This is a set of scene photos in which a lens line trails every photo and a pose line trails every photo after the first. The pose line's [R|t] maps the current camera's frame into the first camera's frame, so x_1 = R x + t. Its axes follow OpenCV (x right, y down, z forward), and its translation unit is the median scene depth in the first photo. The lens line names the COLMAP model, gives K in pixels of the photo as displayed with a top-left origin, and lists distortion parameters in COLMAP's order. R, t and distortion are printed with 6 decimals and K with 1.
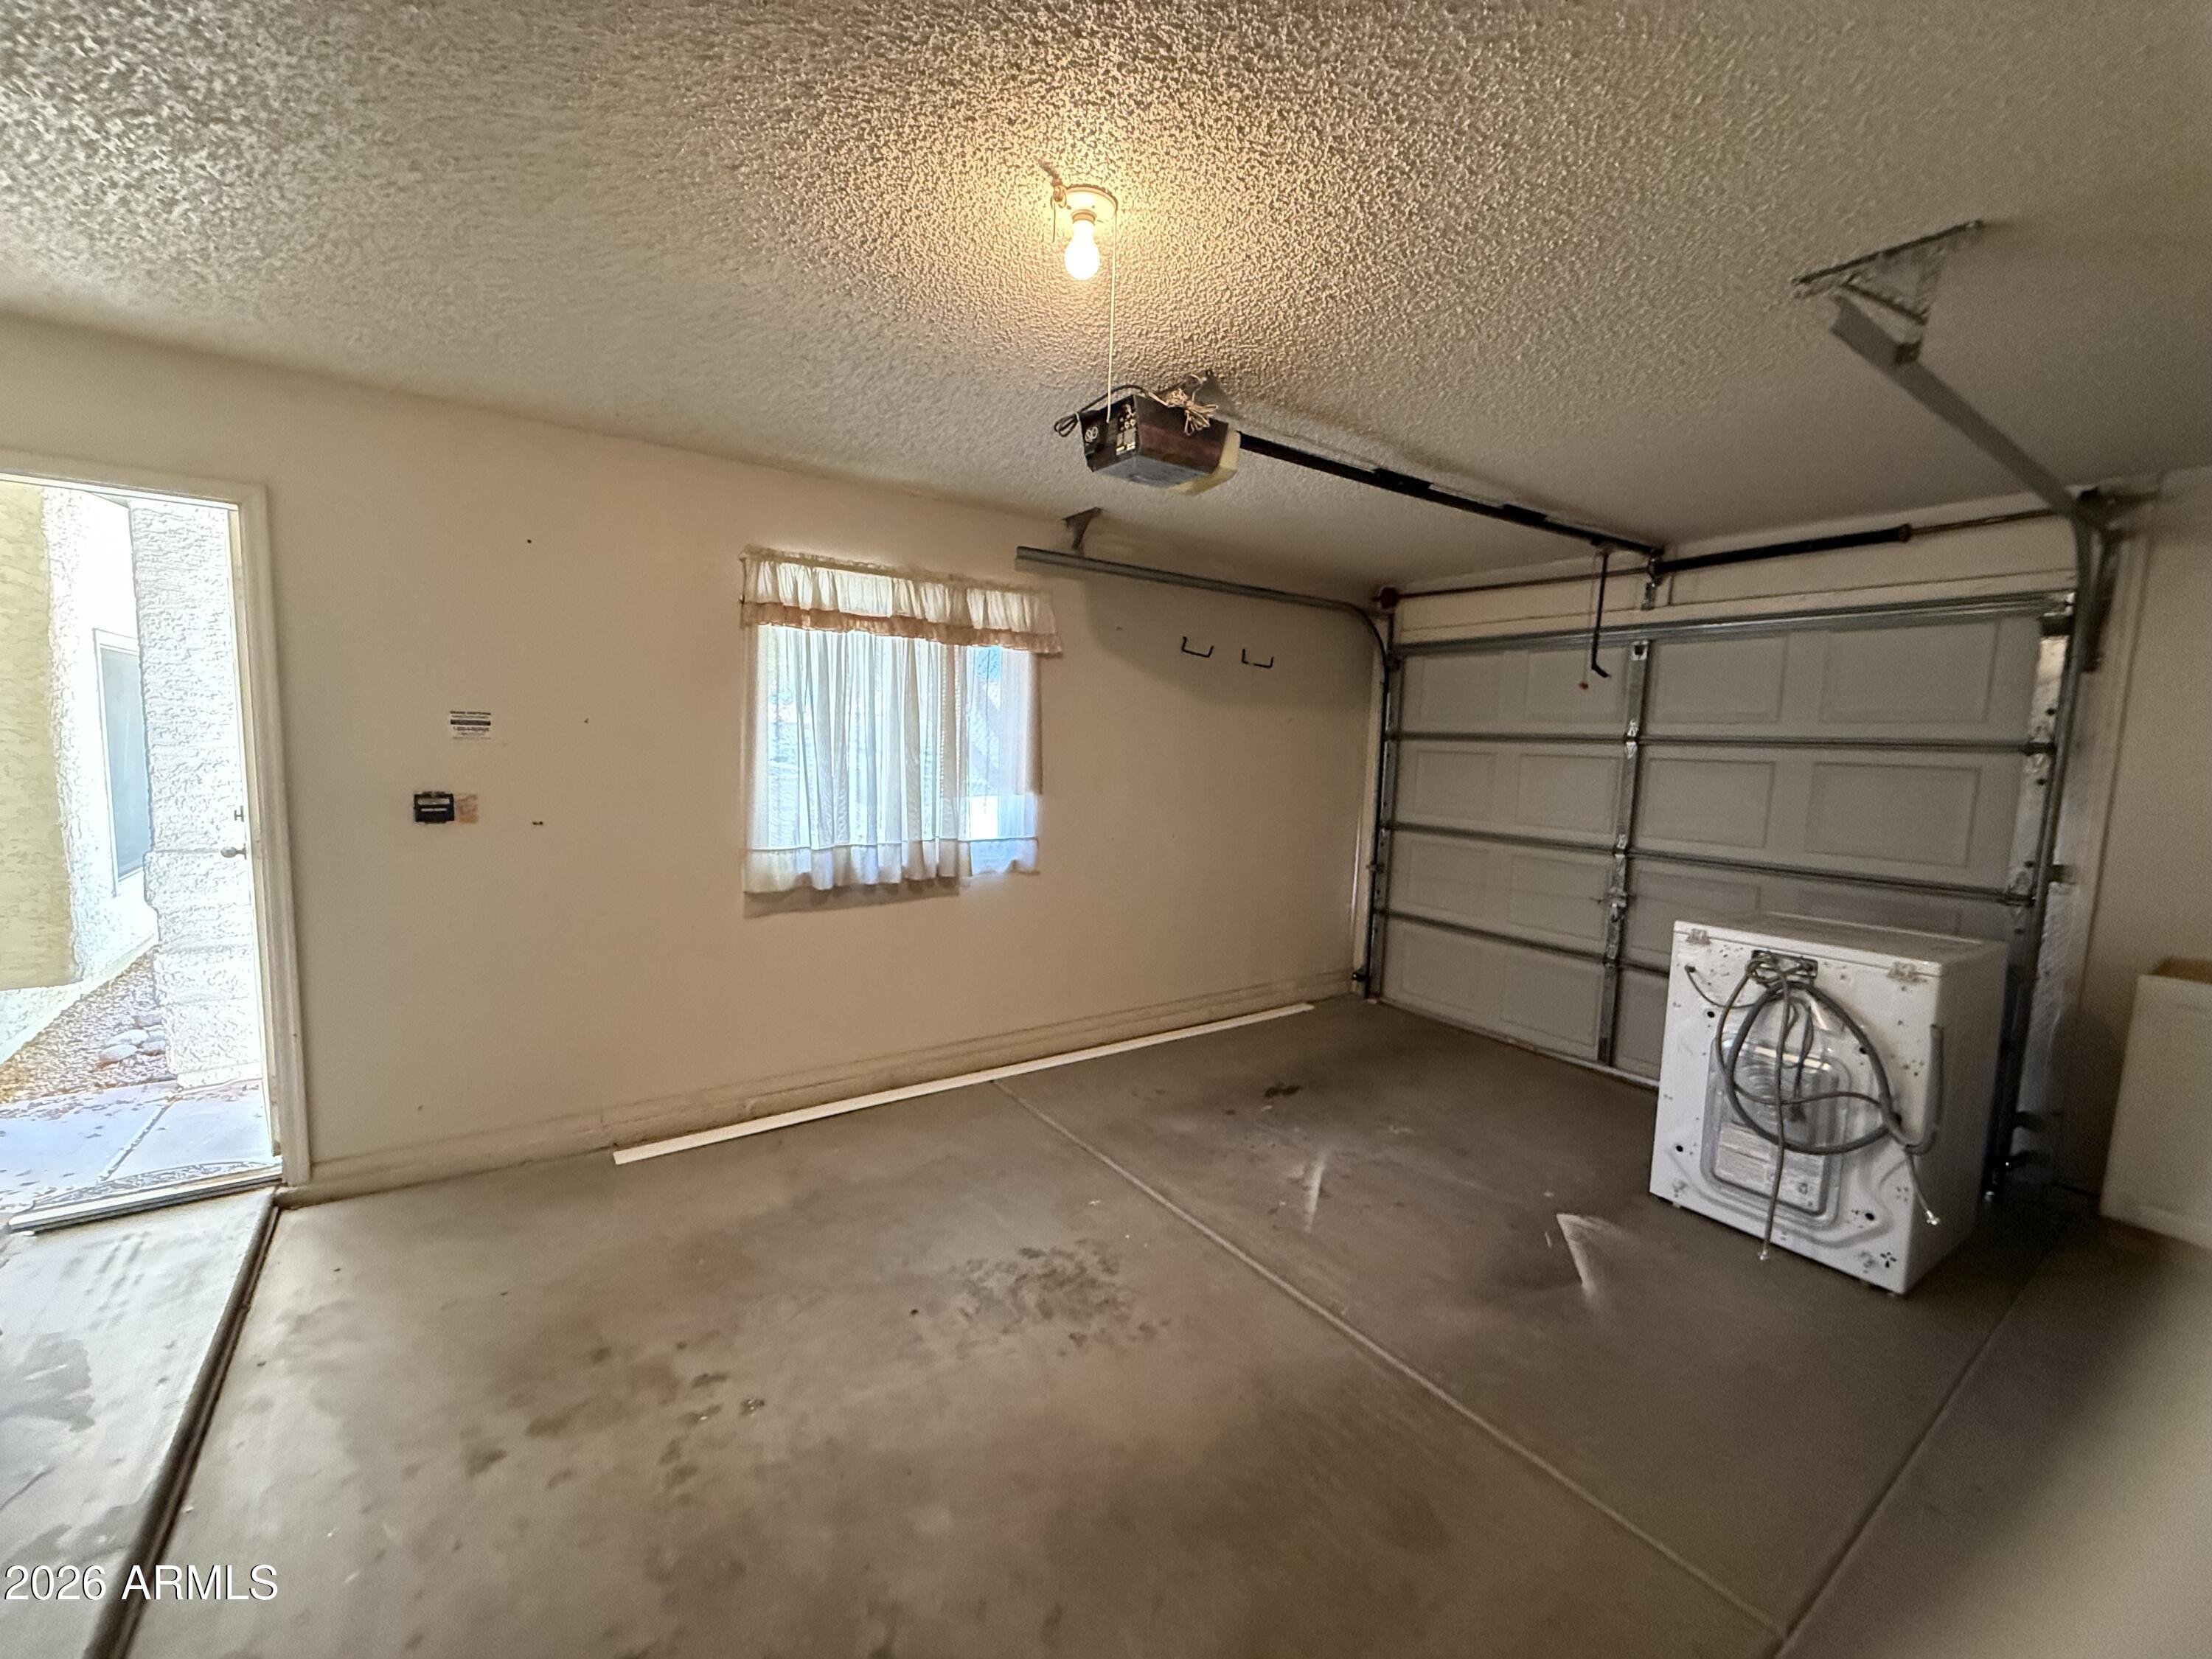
lens RADIAL K [[884.1, 0, 1101.5], [0, 884.1, 827.5], [0, 0, 1]] dist [-0.000076, 0.000340]
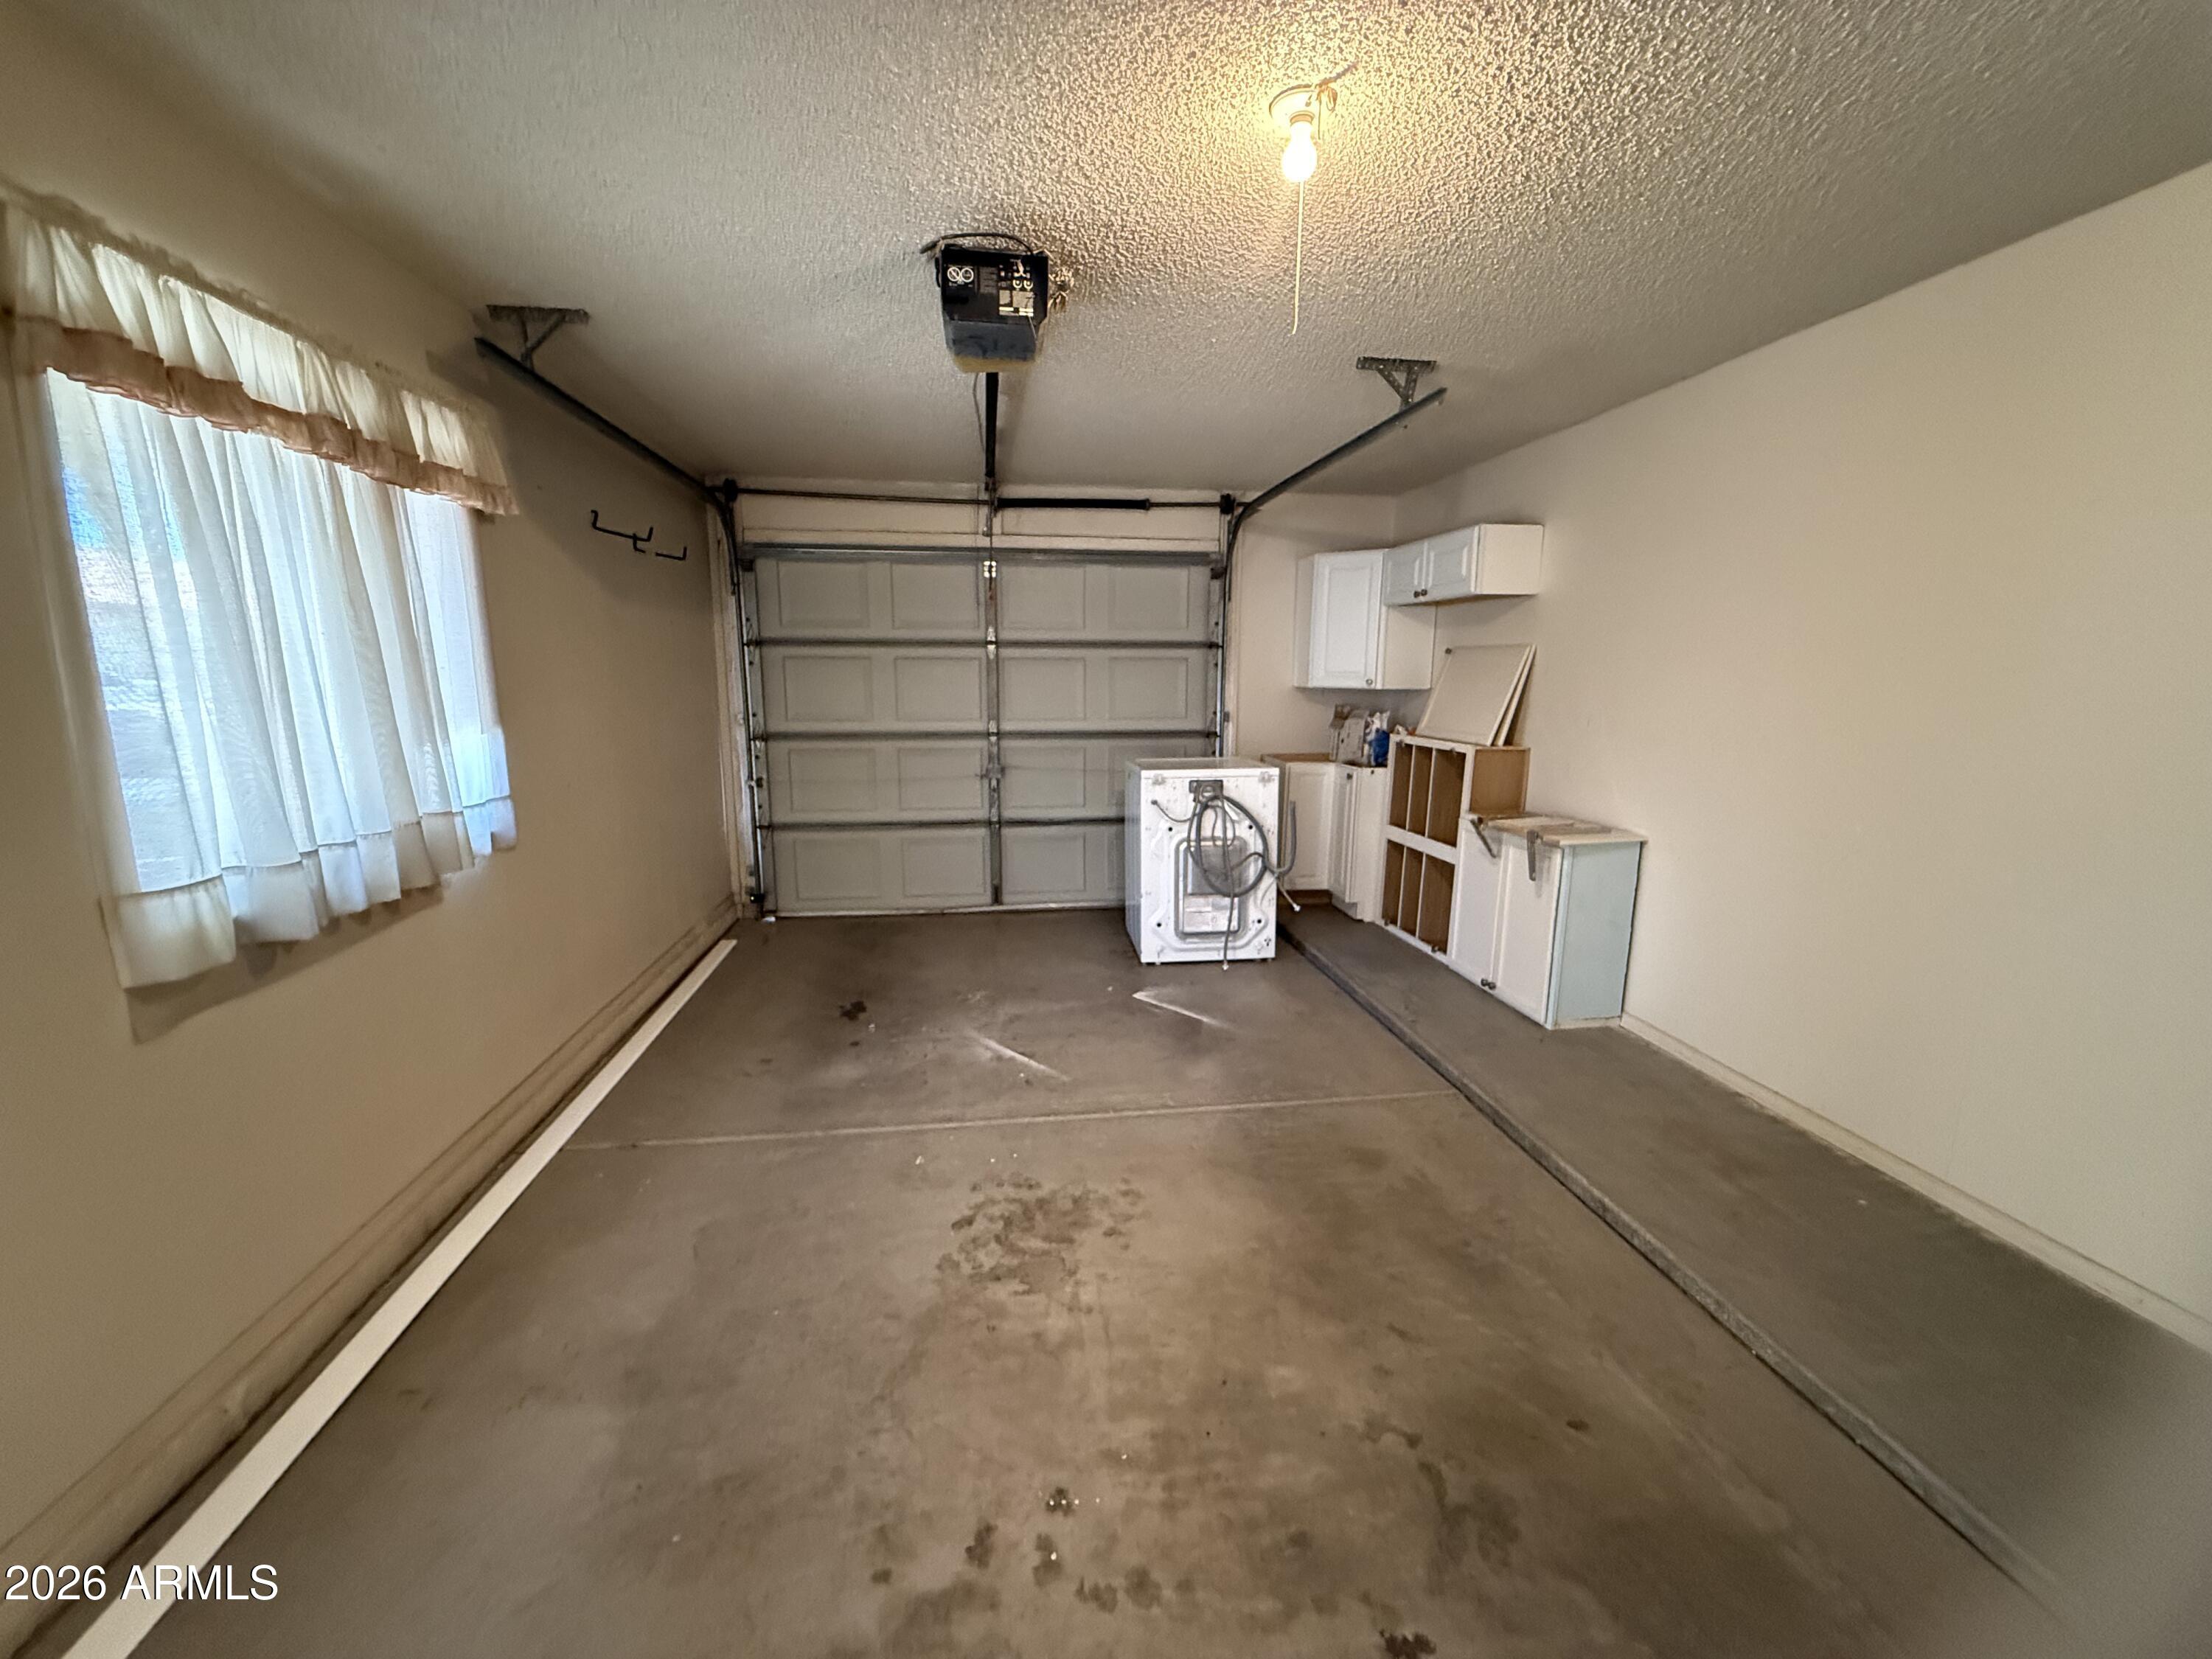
lens RADIAL K [[884.1, 0, 1100.6], [0, 884.1, 826.8], [0, 0, 1]] dist [-0.000076, 0.000340]
pose [[0.464707, -0.184771, 0.865972, -0.590566], [0.098958, 0.982697, 0.156572, -0.033076], [-0.879918, 0.012935, 0.474950, 0.367023]]
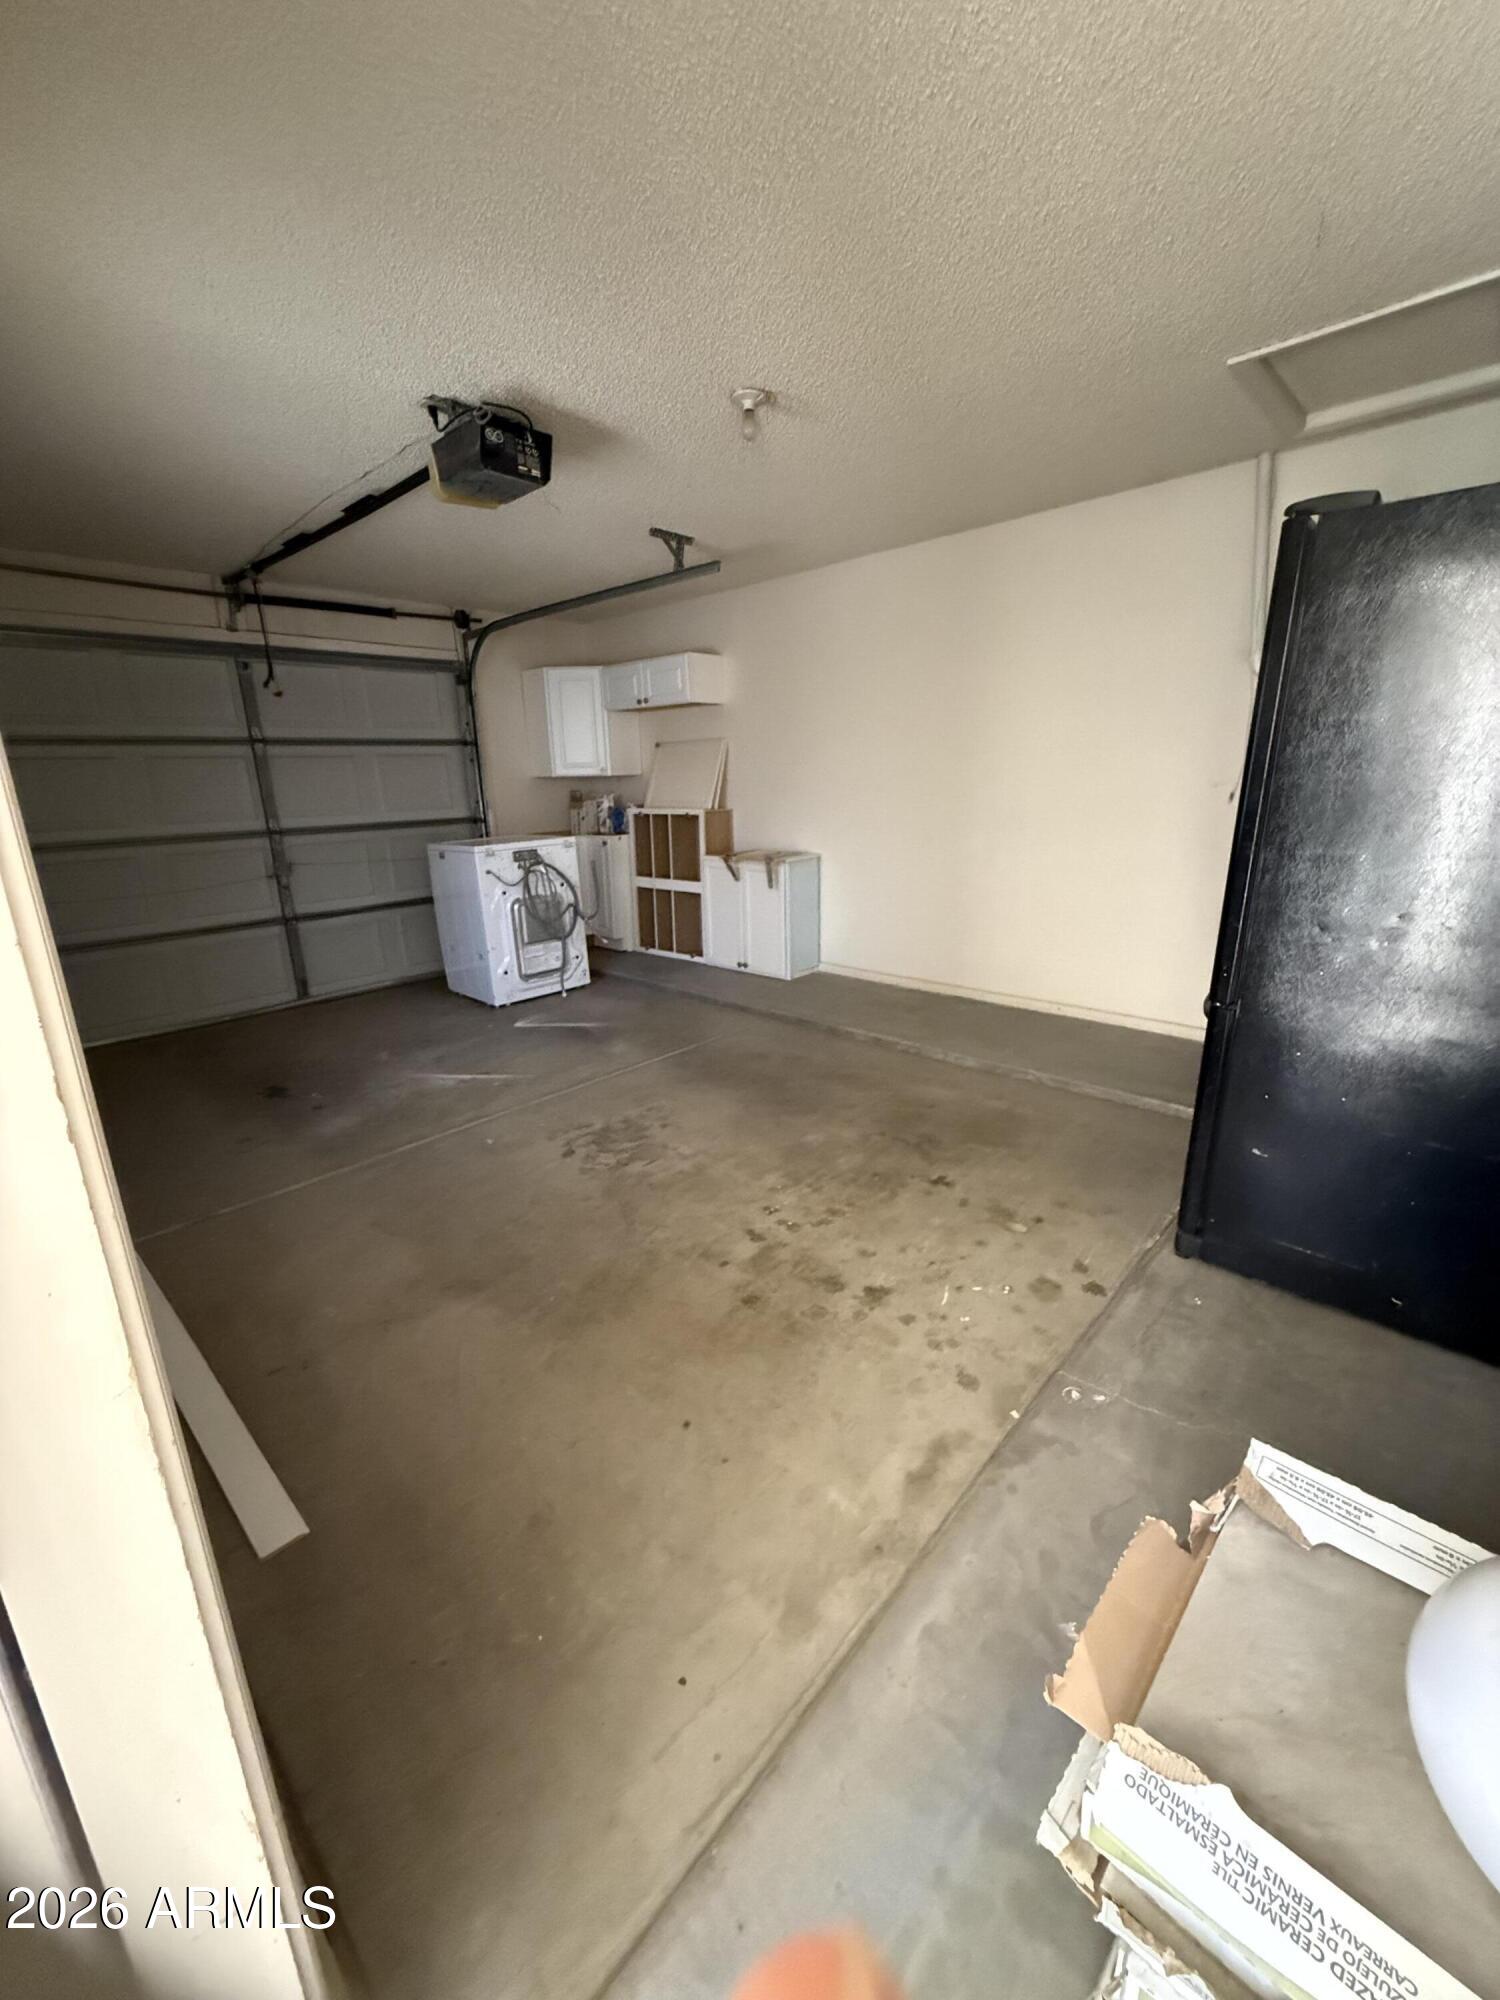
lens RADIAL K [[799.4, 0, 750.8], [0, 799.4, 991.2], [0, 0, 1]] dist [-0.000076, 0.000340]
pose [[-0.197654, -0.283931, 0.938252, -0.923295], [0.118959, 0.943113, 0.310462, -0.043920], [-0.973027, 0.172978, -0.152634, 0.725819]]
